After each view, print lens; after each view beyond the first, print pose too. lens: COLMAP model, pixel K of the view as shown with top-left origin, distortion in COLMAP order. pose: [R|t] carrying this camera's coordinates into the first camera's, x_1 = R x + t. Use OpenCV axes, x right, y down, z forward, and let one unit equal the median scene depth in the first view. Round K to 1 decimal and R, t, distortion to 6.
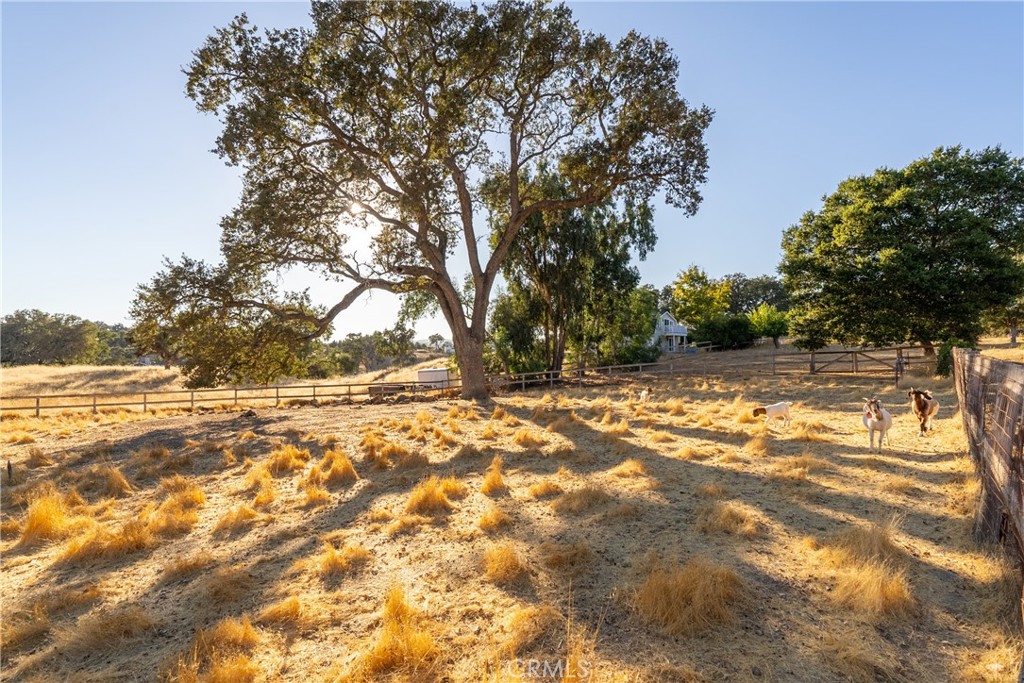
lens RADIAL K [[472.0, 0, 510.3], [0, 472.0, 344.3], [0, 0, 1]] dist [0.002177, 0.000401]
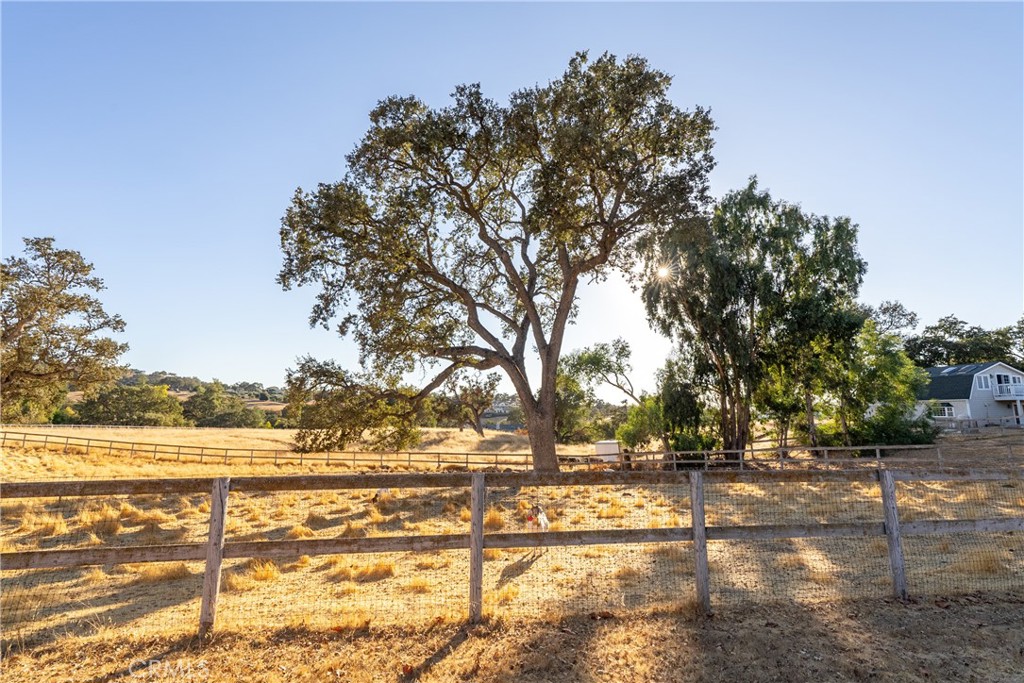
lens RADIAL K [[472.0, 0, 510.9], [0, 472.0, 339.1], [0, 0, 1]] dist [0.002177, 0.000401]
pose [[0.777916, -0.099673, -0.620412, 0.387798], [0.001775, 0.987684, -0.156452, -0.005629], [0.628365, 0.120605, 0.768512, 0.162423]]
